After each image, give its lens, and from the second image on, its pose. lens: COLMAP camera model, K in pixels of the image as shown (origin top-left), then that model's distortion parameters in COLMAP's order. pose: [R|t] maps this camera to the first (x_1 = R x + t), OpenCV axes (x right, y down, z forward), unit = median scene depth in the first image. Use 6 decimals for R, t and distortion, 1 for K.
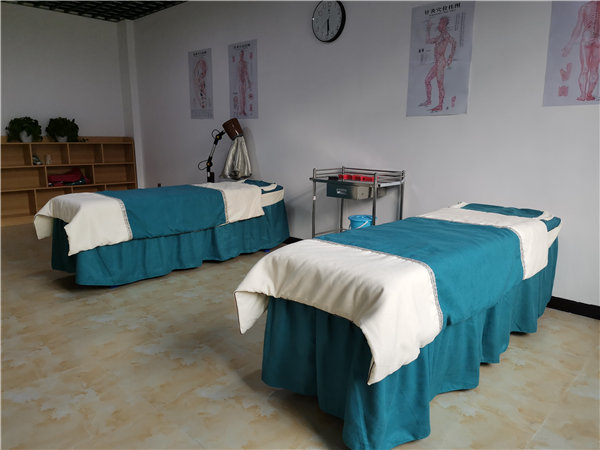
lens RADIAL K [[451.6, 0, 299.3], [0, 451.6, 226.6], [0, 0, 1]] dist [0.021261, -0.010810]
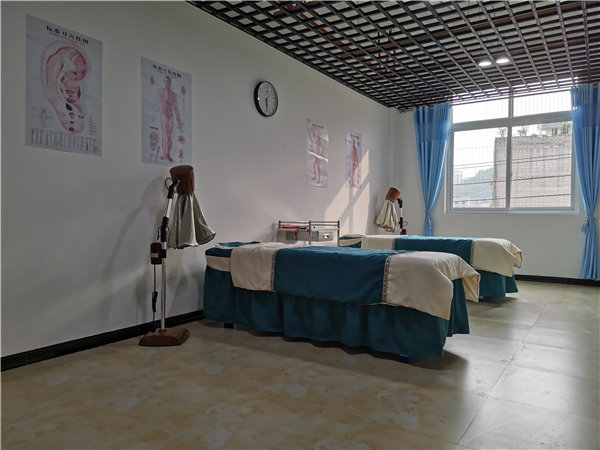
lens RADIAL K [[451.6, 0, 299.1], [0, 451.6, 222.5], [0, 0, 1]] dist [0.021261, -0.010810]
pose [[-0.178952, -0.006251, 0.983838, -0.897489], [0.196079, 0.979693, 0.041889, -0.141570], [-0.964121, 0.200407, -0.174092, 0.964673]]
